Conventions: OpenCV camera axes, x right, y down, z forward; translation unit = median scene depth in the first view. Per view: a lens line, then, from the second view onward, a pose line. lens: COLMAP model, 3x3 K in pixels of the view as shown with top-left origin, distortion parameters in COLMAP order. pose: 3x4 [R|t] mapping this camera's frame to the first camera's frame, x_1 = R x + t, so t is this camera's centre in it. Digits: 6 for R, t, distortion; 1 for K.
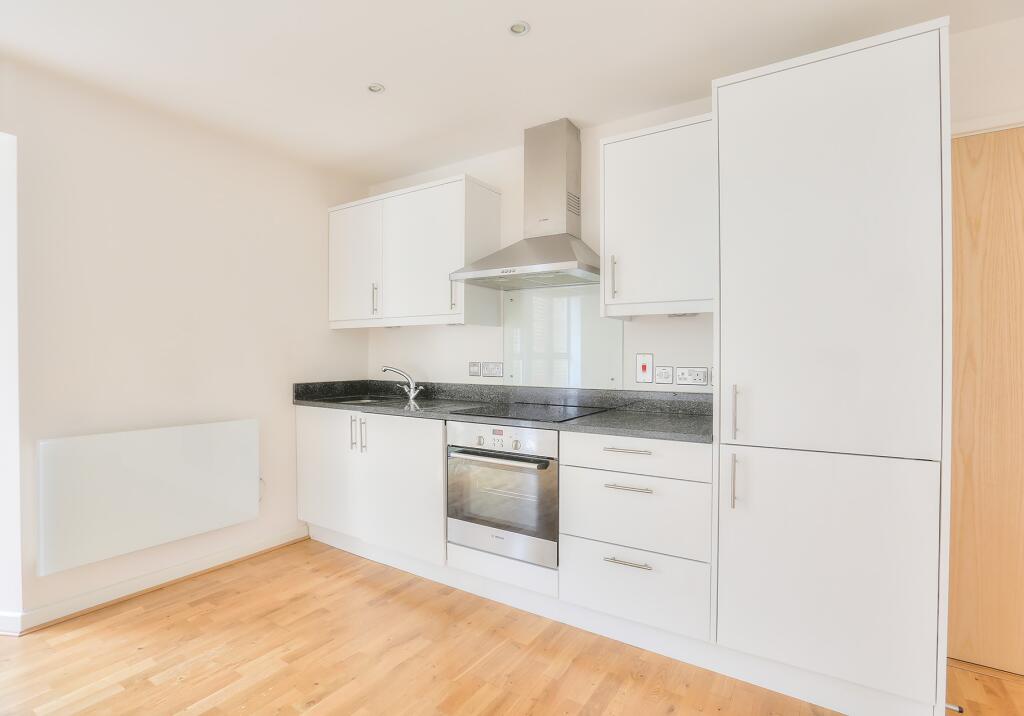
lens RADIAL K [[506.2, 0, 508.7], [0, 506.2, 371.0], [0, 0, 1]] dist [-0.002411, 0.006442]
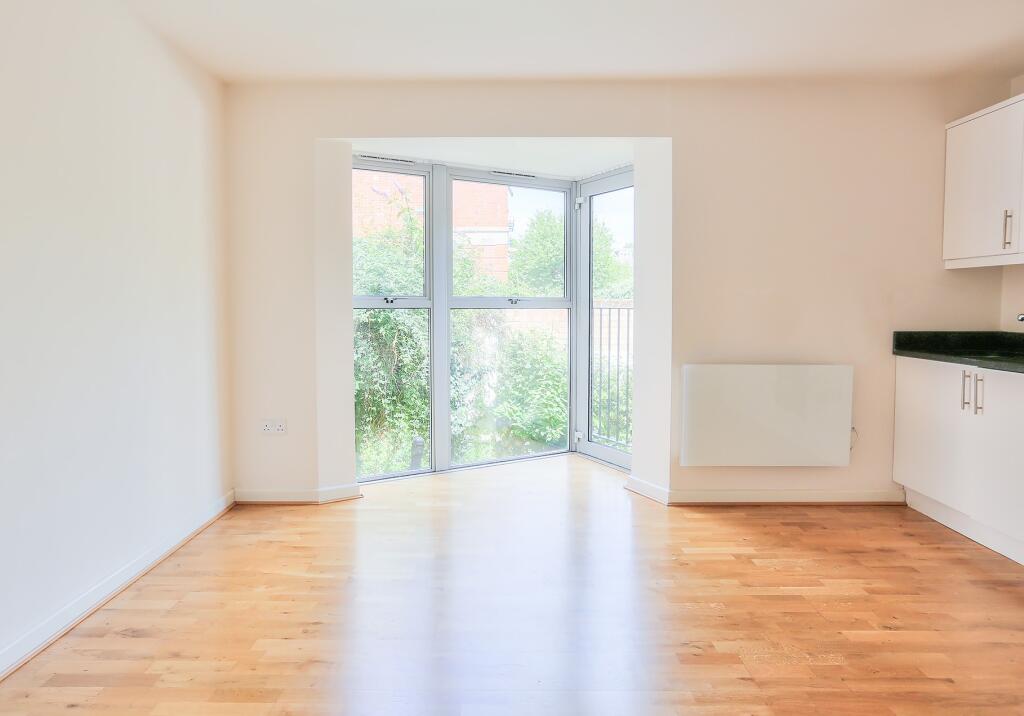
lens RADIAL K [[620.5, 0, 508.9], [0, 620.5, 337.9], [0, 0, 1]] dist [-0.003921, 0.001454]
pose [[0.556774, 0.041060, -0.829649, 0.151319], [-0.026868, 0.999145, 0.031418, 0.025918], [0.830229, 0.004799, 0.557401, -0.262271]]
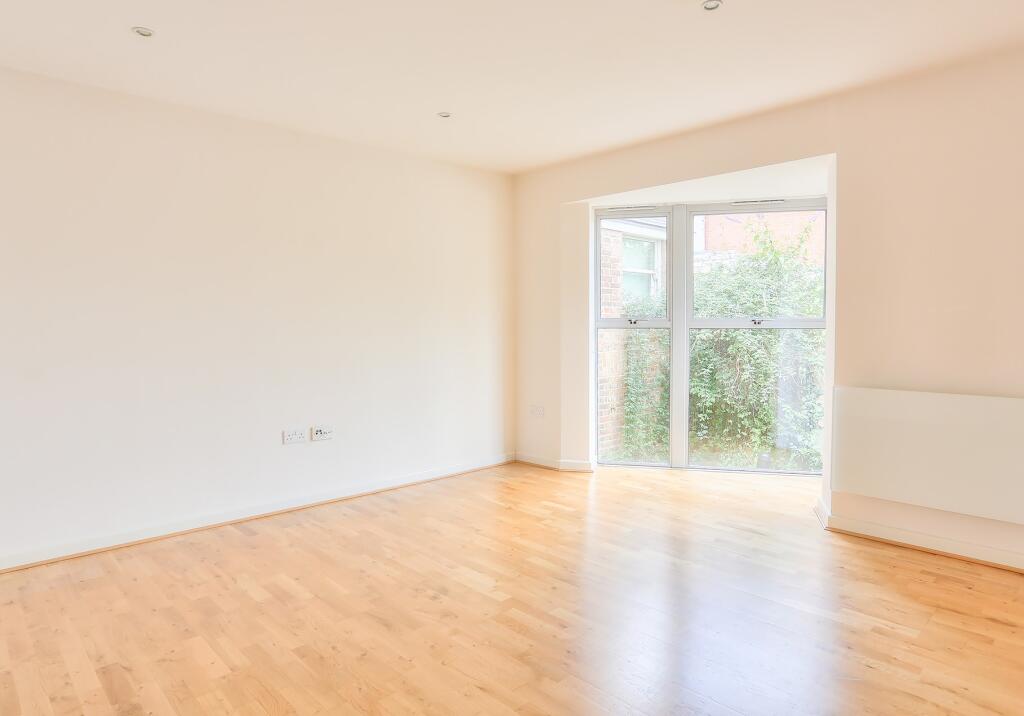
lens RADIAL K [[602.3, 0, 485.9], [0, 602.3, 359.0], [0, 0, 1]] dist [-0.083960, 0.055061]
pose [[-0.225203, 0.052781, -0.972881, 0.654964], [-0.028875, 0.997731, 0.060813, 0.001806], [0.973884, 0.041787, -0.223168, 0.406756]]
